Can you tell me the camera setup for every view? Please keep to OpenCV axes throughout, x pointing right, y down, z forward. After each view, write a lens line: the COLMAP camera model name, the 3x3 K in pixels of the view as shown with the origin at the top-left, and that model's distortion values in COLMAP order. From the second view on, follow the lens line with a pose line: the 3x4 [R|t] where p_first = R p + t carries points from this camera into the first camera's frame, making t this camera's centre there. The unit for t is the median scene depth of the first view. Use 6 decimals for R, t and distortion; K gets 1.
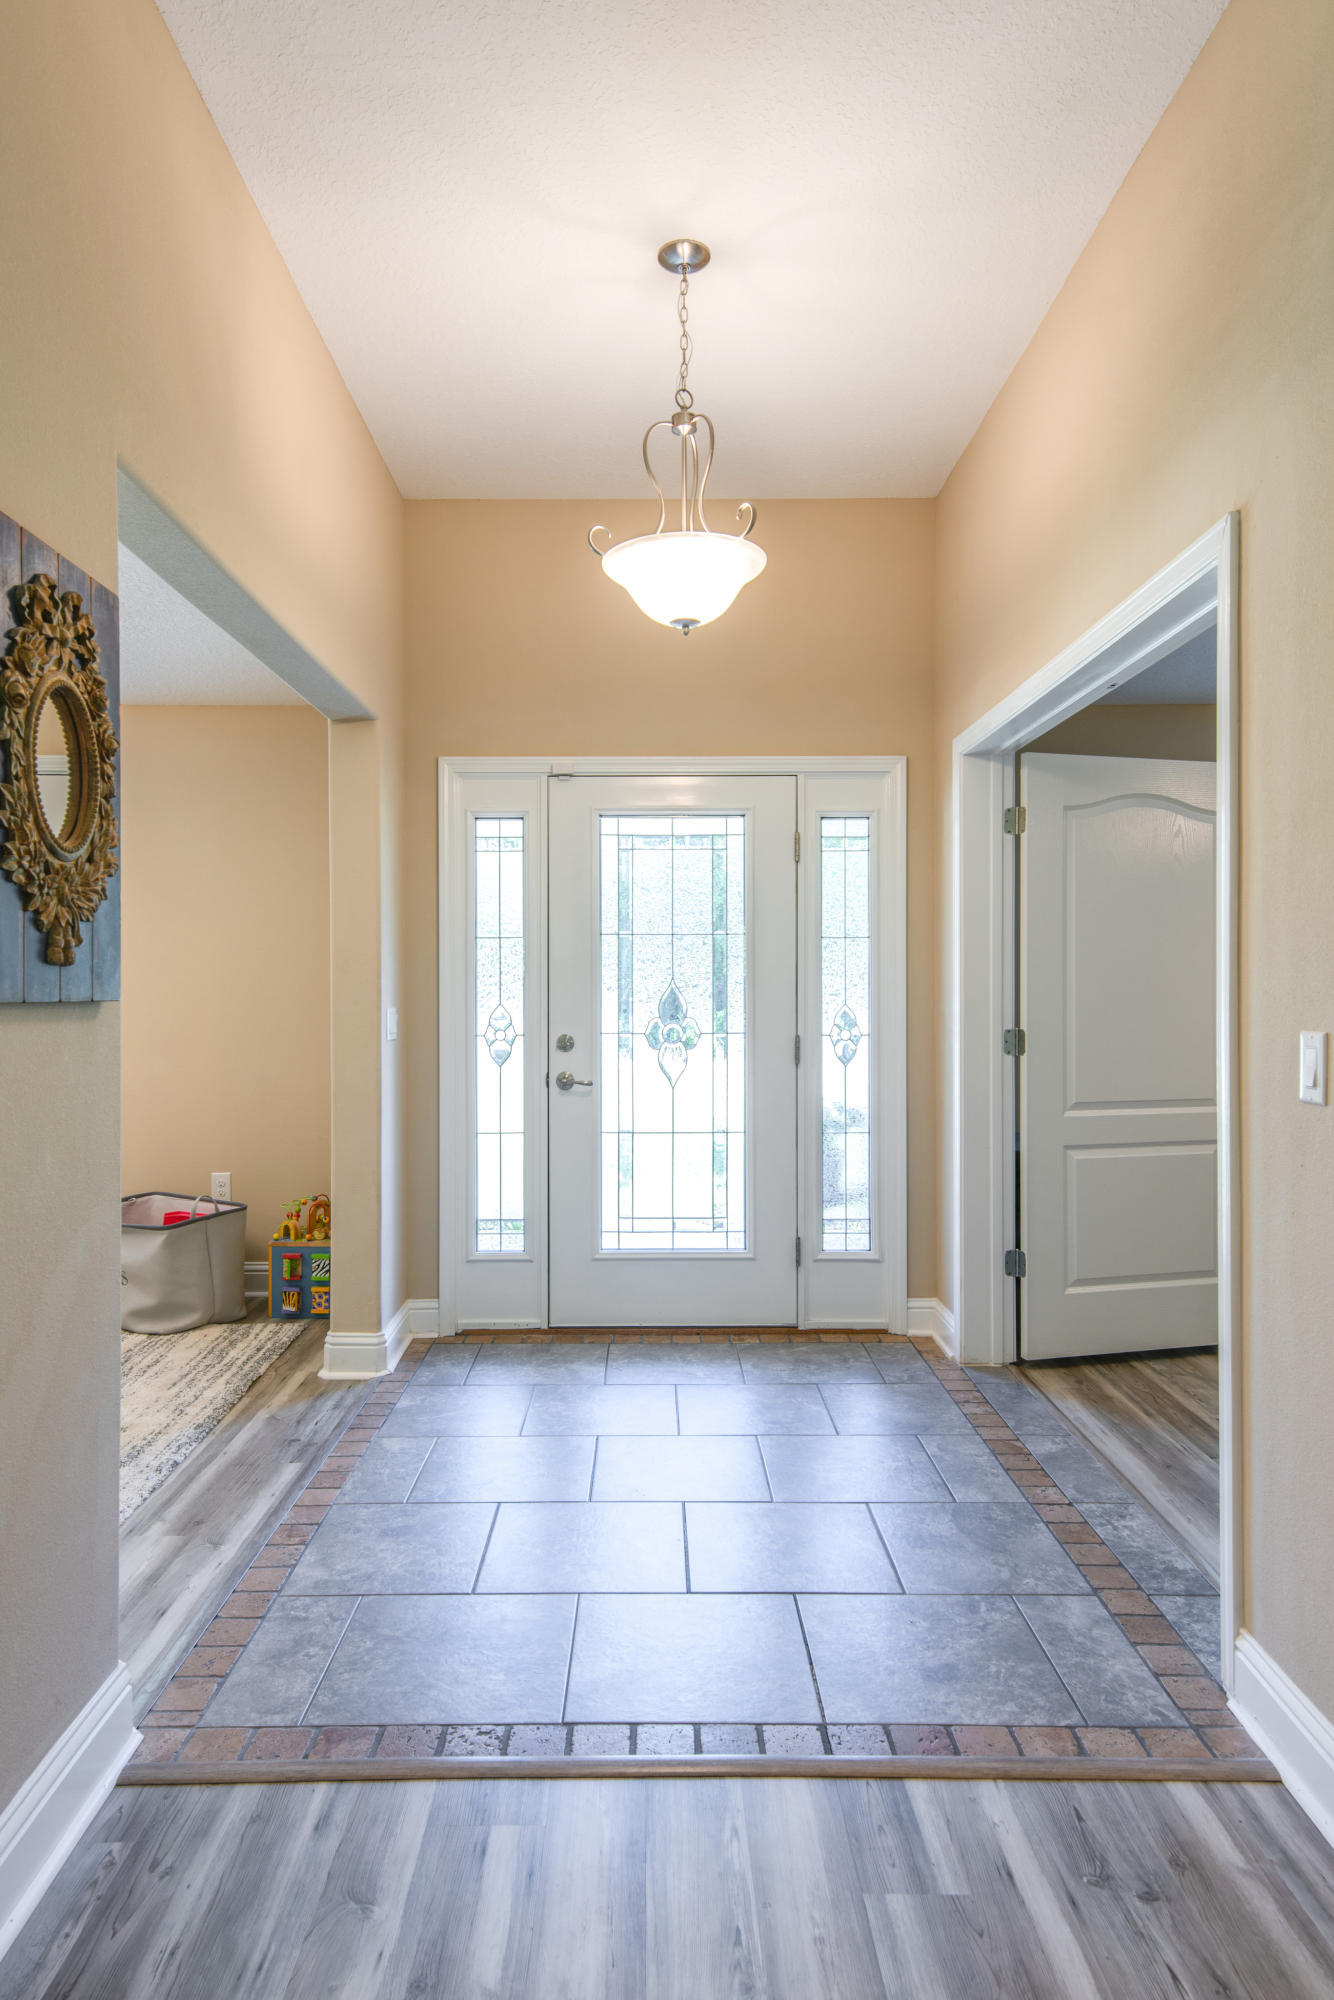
lens RADIAL K [[1216.6, 0, 667.8], [0, 1216.6, 996.6], [0, 0, 1]] dist [0.024503, -0.000008]
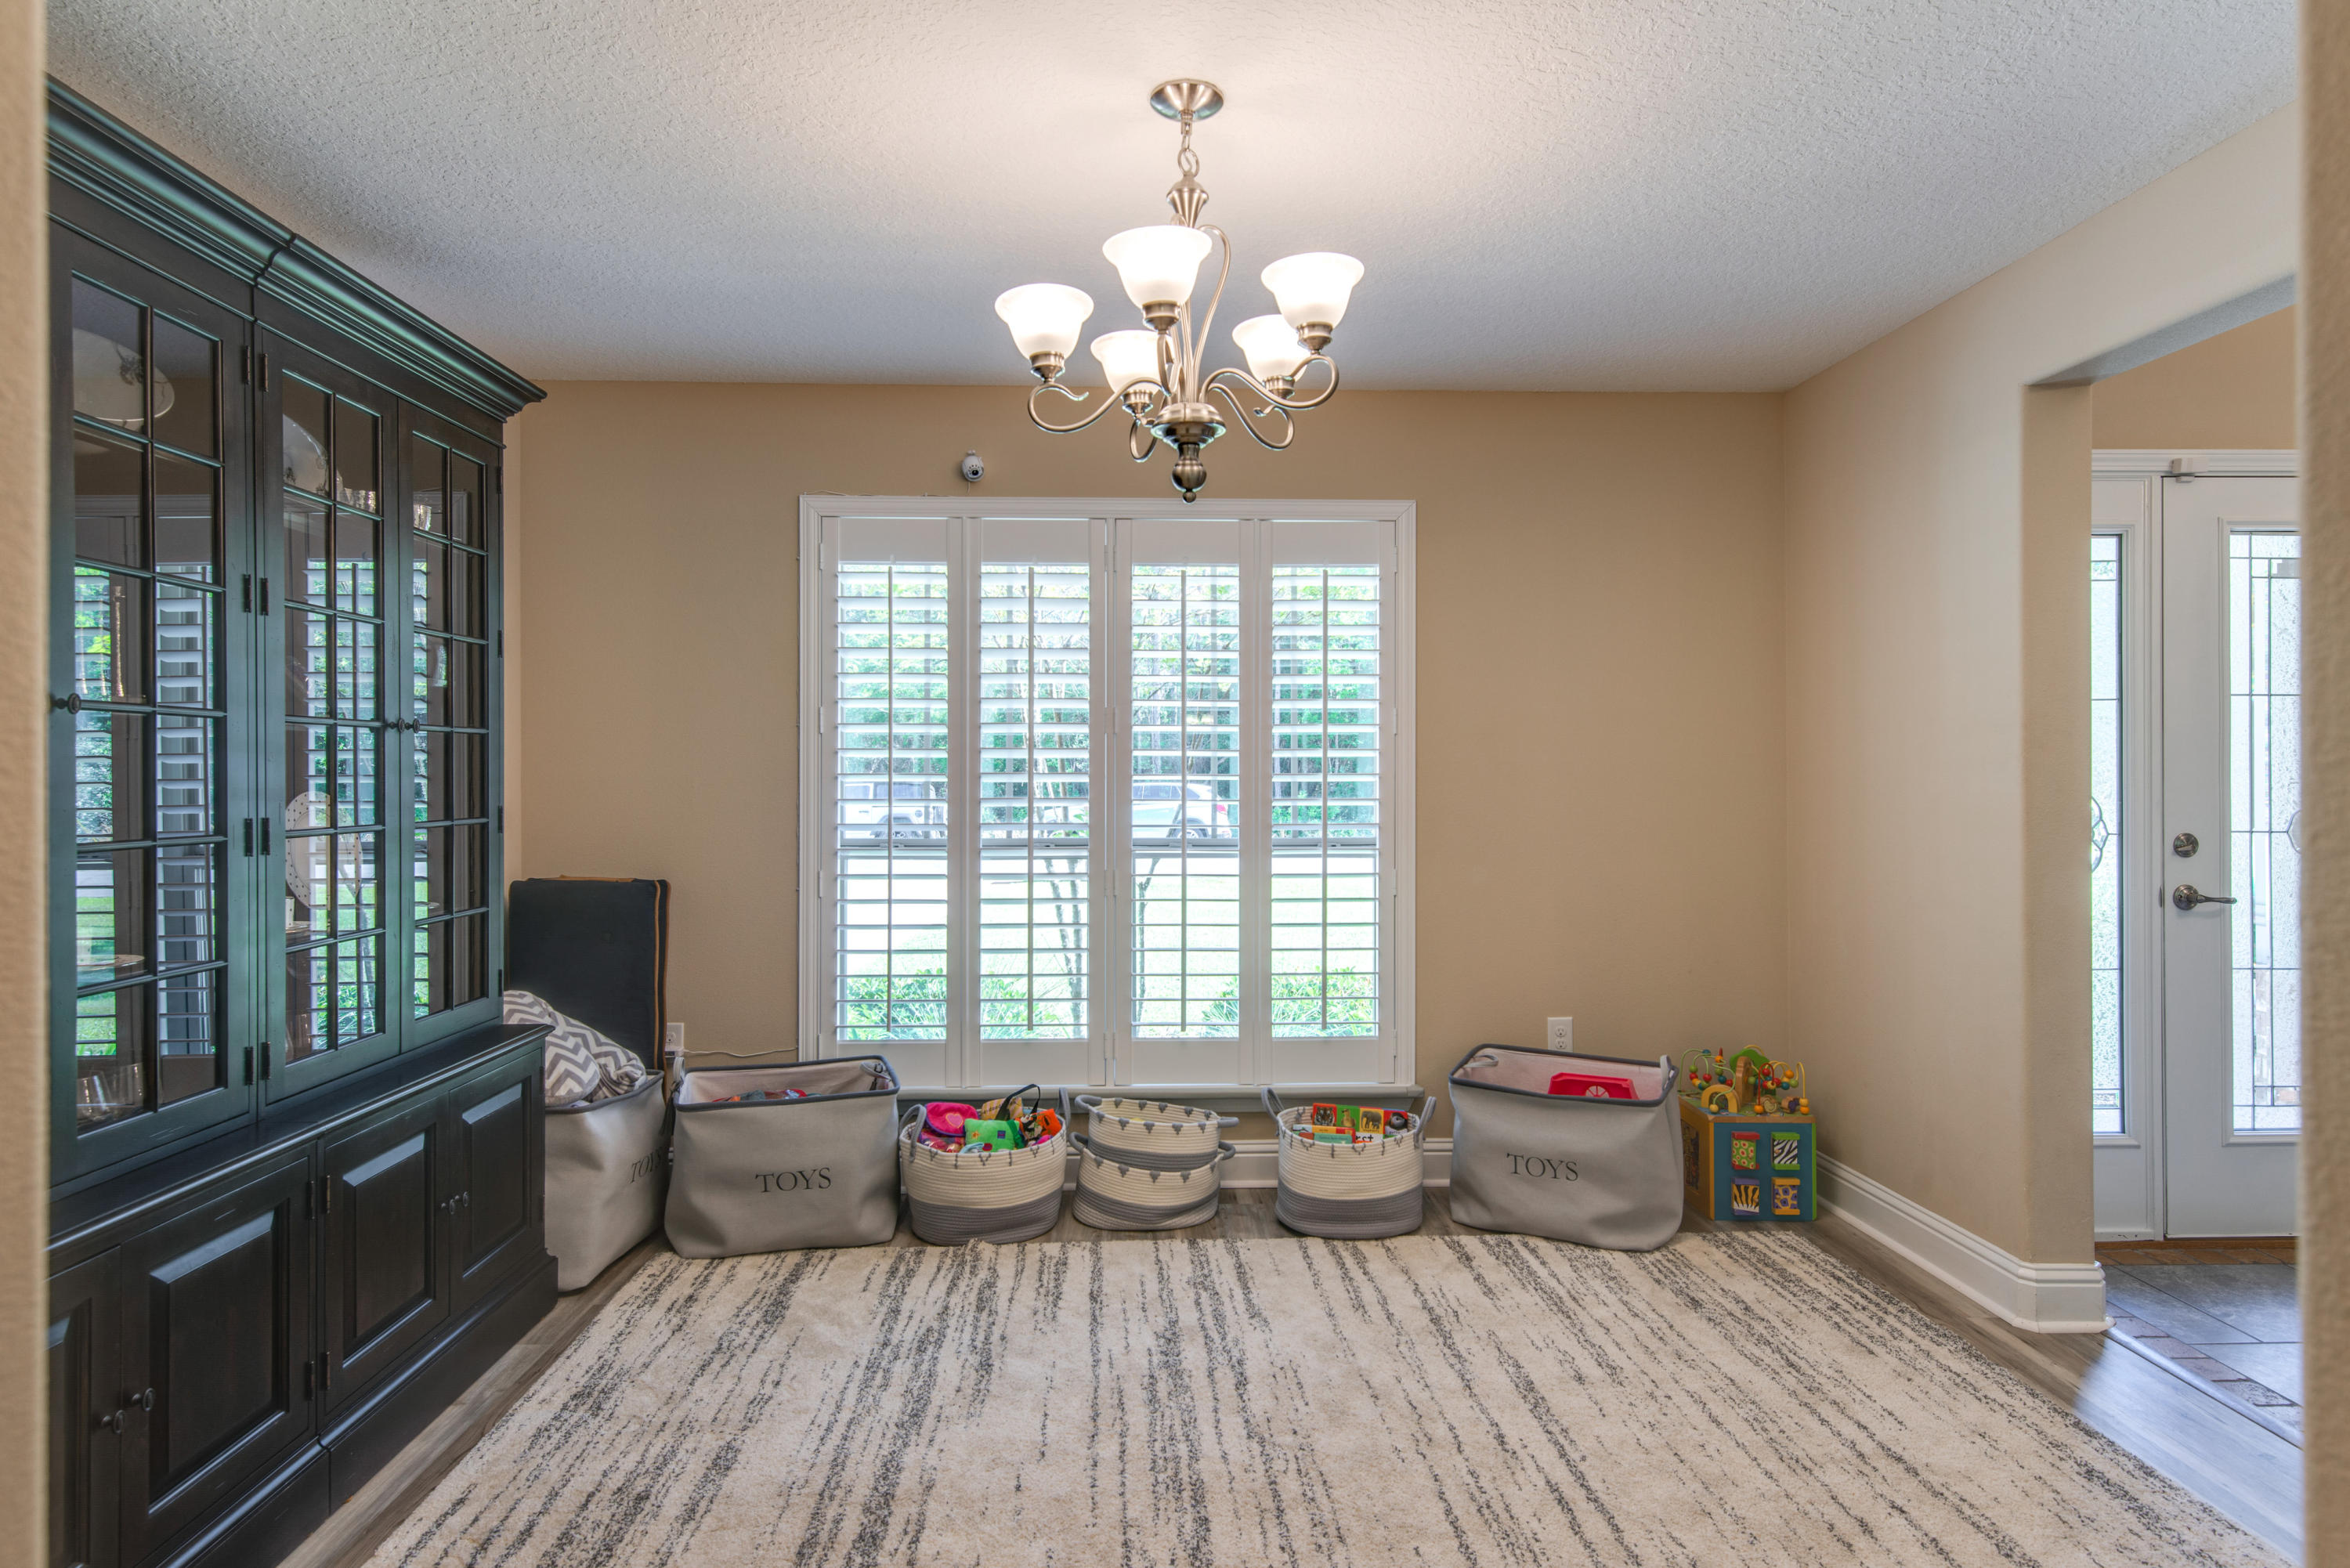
lens RADIAL K [[1307.9, 0, 1181.8], [0, 1307.9, 766.4], [0, 0, 1]] dist [0.002157, 0.000067]
pose [[0.999773, -0.001957, 0.021214, -0.704454], [0.002120, 0.999968, -0.007653, -0.003789], [-0.021198, 0.007697, 0.999746, 0.236457]]
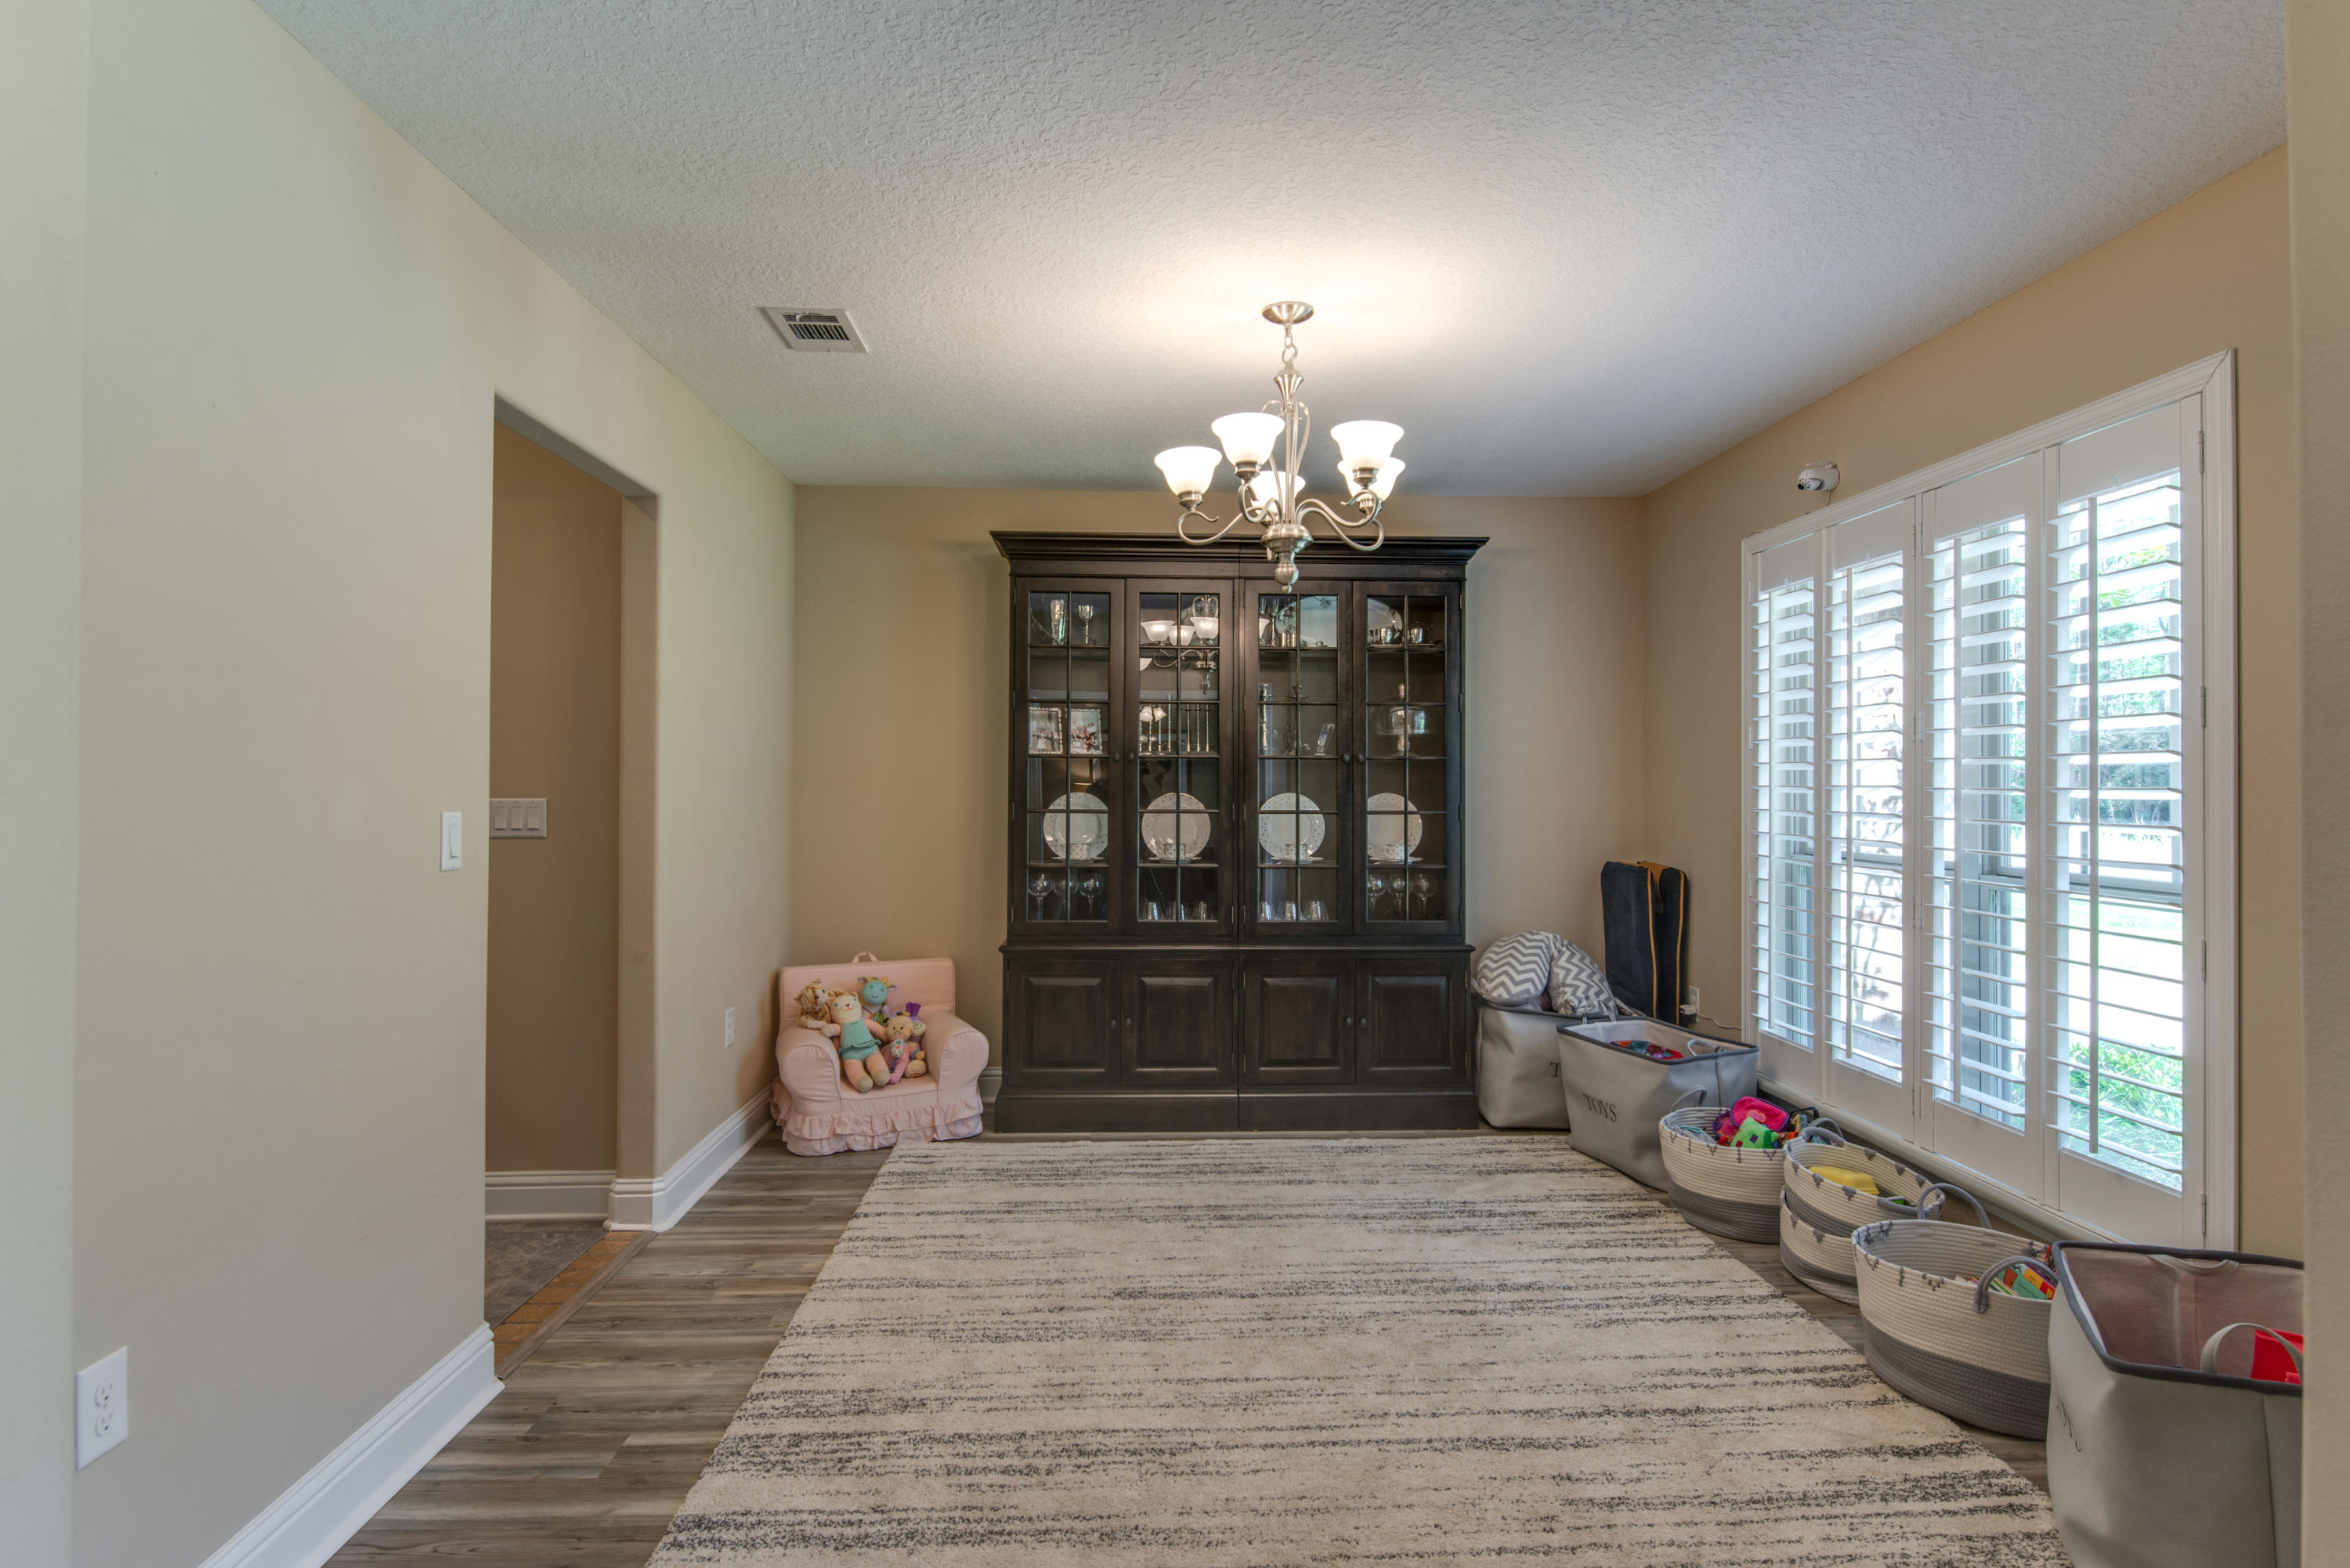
lens RADIAL K [[1263.3, 0, 1185.6], [0, 1263.3, 780.2], [0, 0, 1]] dist [0.014643, -0.006975]
pose [[0.036650, 0.007556, -0.999300, 0.030746], [-0.008558, 0.999937, 0.007247, -0.015379], [0.999292, 0.008287, 0.036712, 0.675788]]
